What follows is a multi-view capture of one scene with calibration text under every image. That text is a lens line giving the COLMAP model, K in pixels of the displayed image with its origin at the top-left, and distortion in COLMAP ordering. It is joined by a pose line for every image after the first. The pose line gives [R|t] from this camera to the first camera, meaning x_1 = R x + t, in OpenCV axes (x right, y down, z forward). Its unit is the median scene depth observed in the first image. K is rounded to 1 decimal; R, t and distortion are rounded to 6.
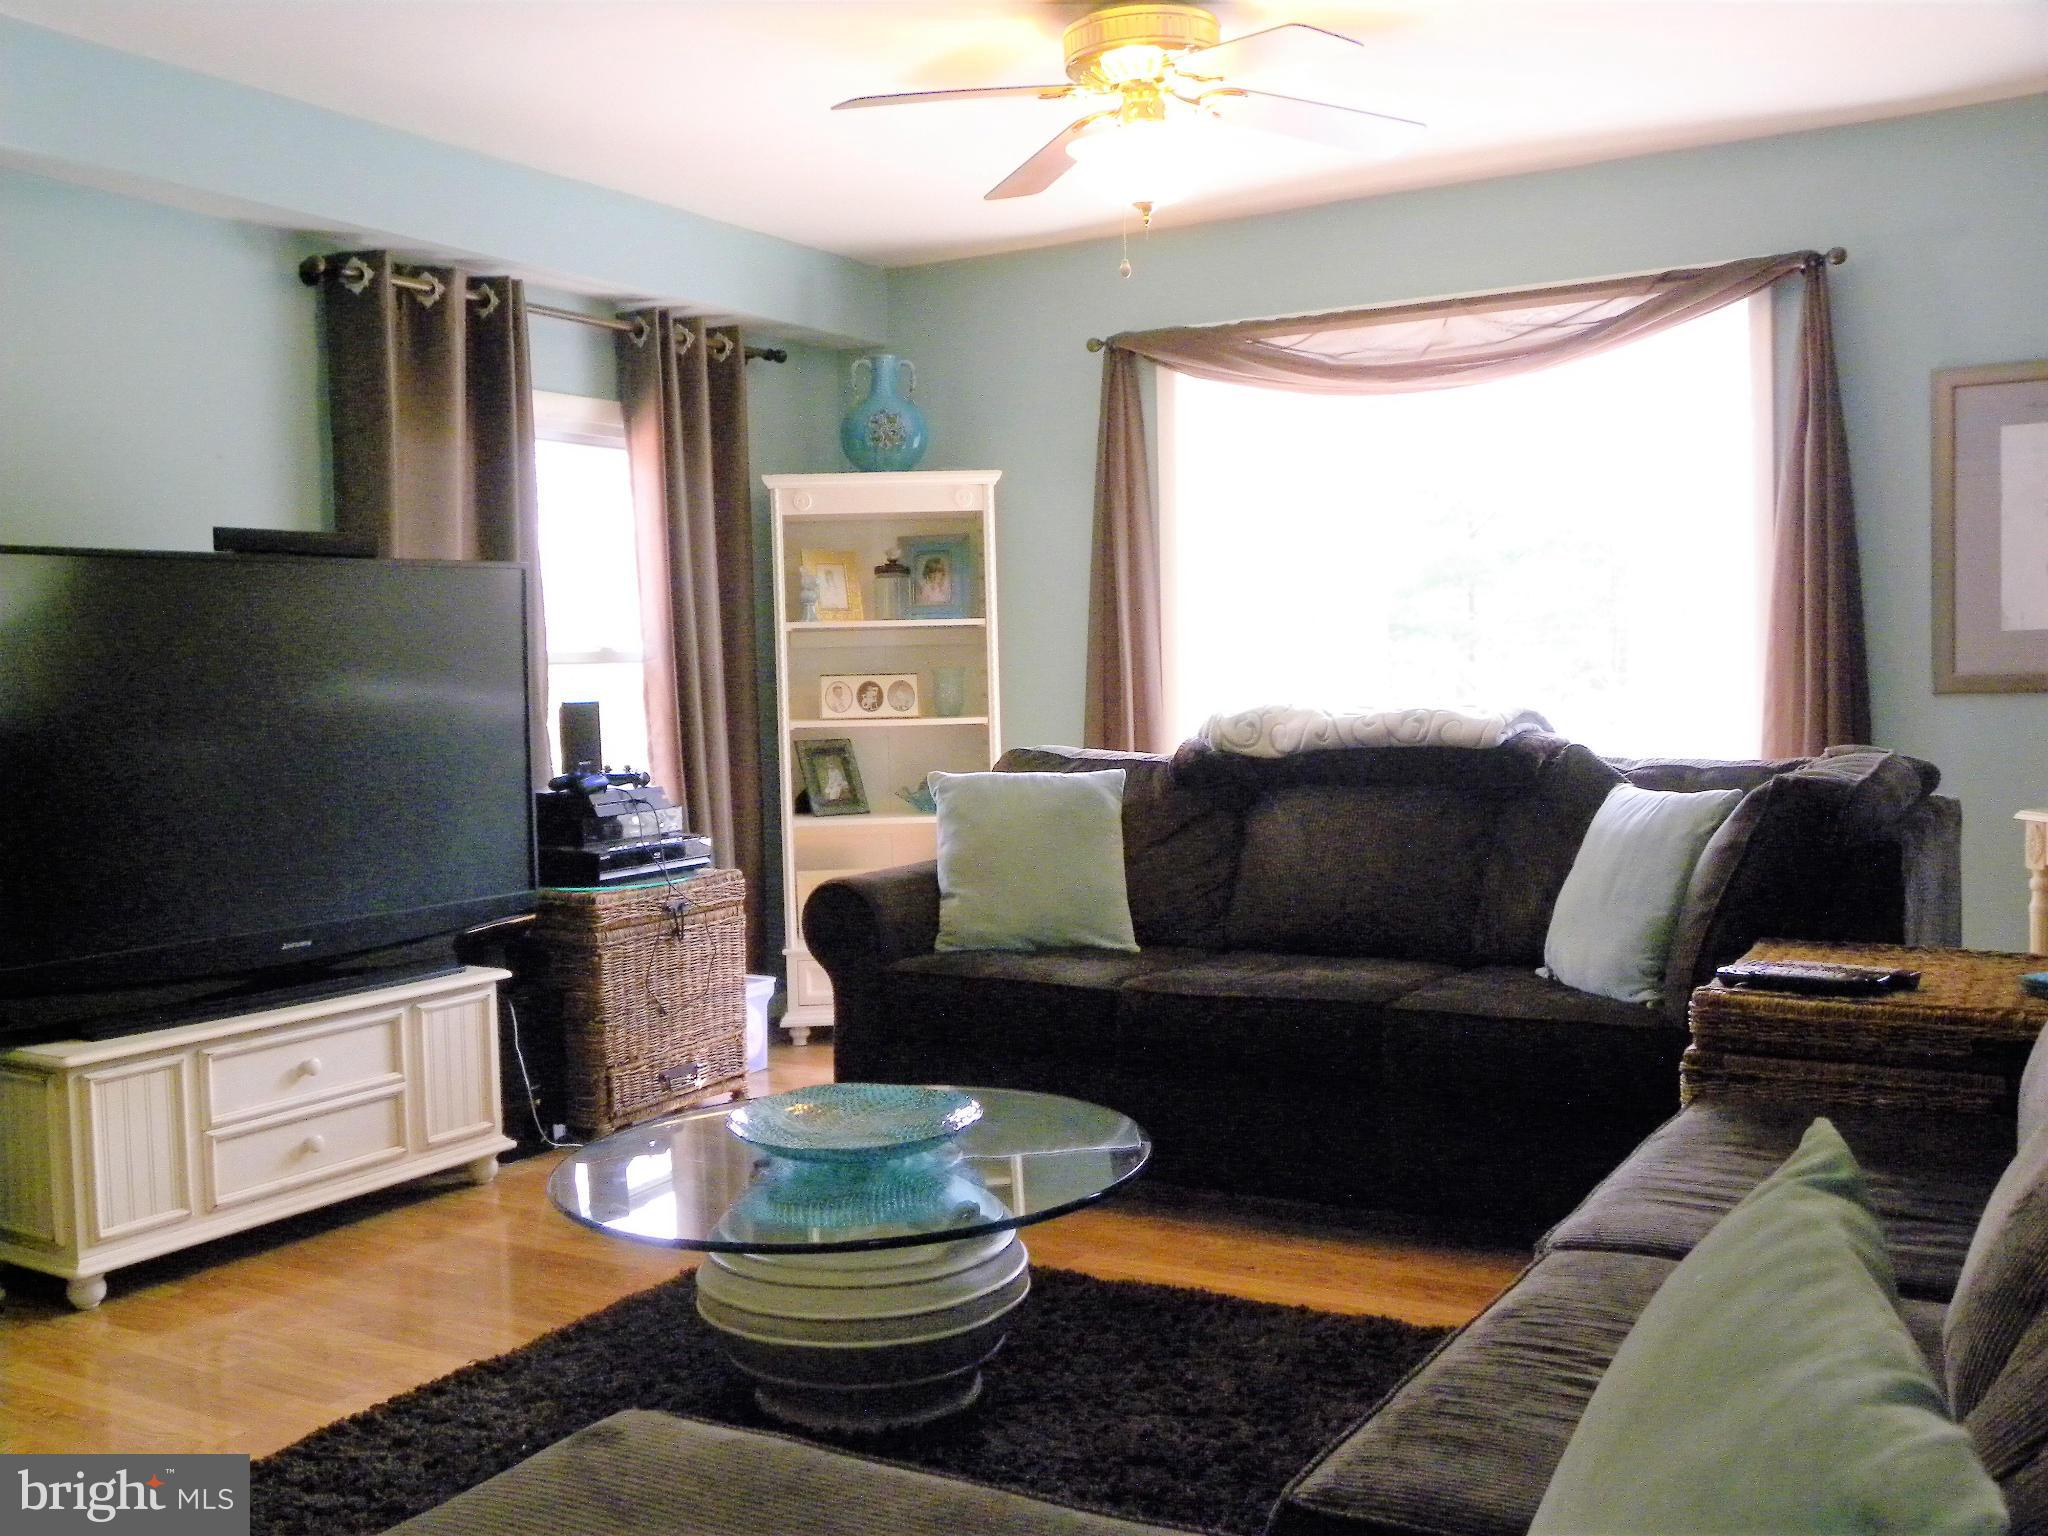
lens RADIAL K [[1987.3, 0, 1024.0], [0, 1987.3, 768.0], [0, 0, 1]] dist [-0.032374, 0.049809]
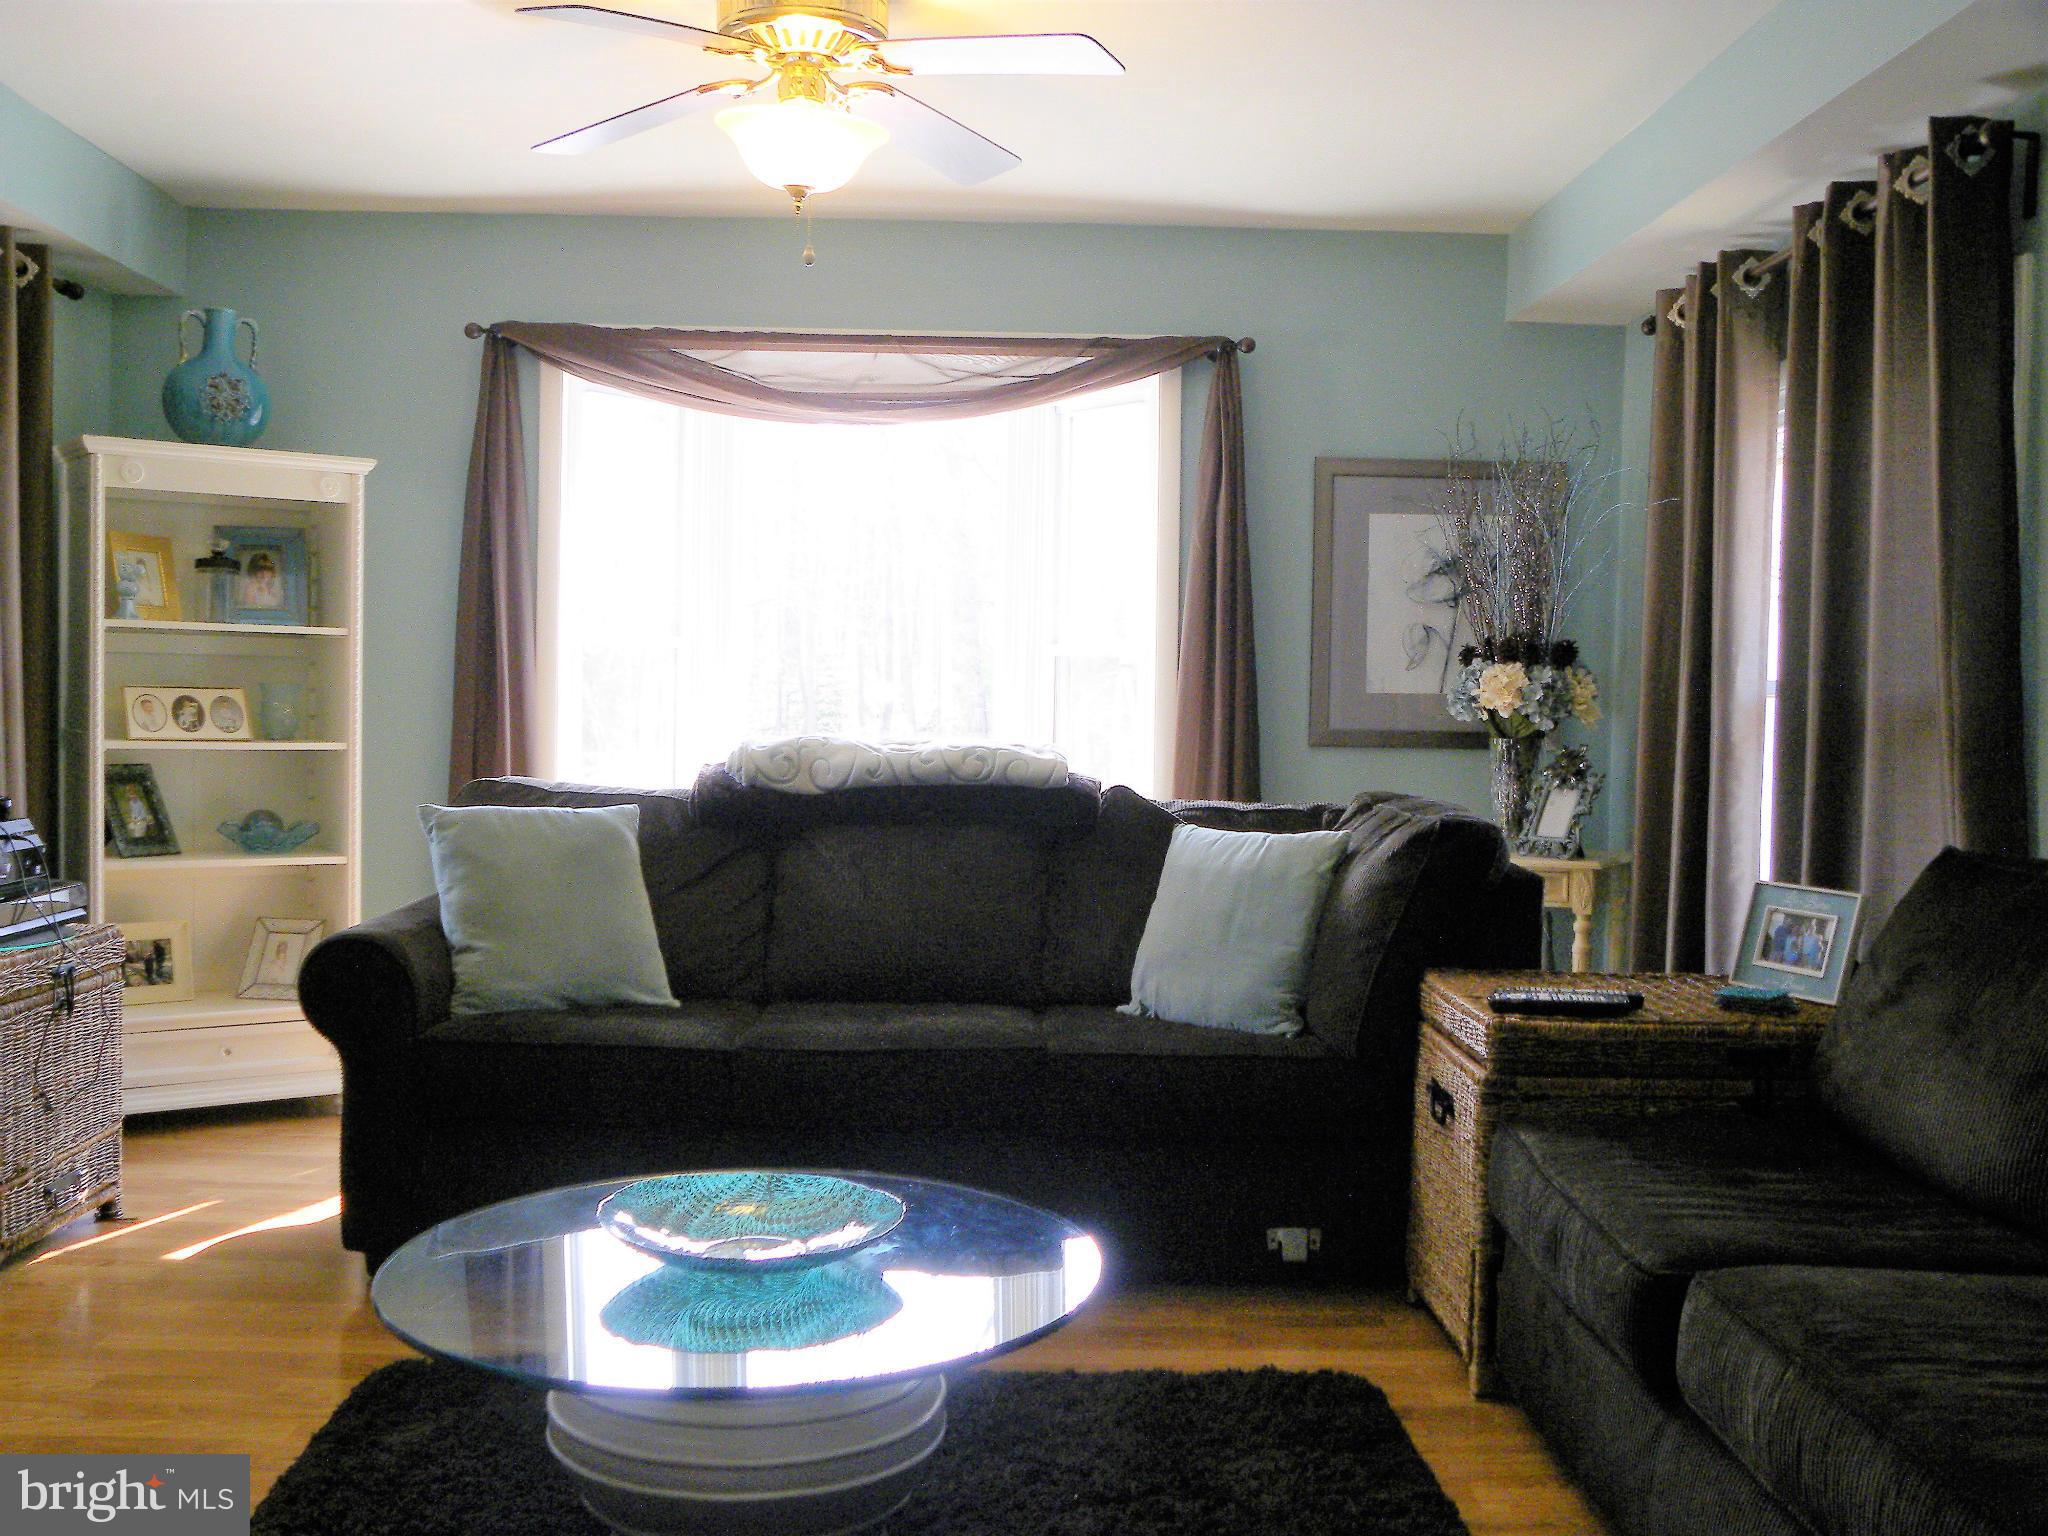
lens RADIAL K [[1973.9, 0, 1005.5], [0, 1973.9, 769.3], [0, 0, 1]] dist [-0.034744, 0.009608]
pose [[0.845788, 0.022786, 0.533033, -0.269646], [-0.011386, 0.999631, -0.024666, 0.004605], [-0.533398, 0.014793, 0.845735, 0.145719]]
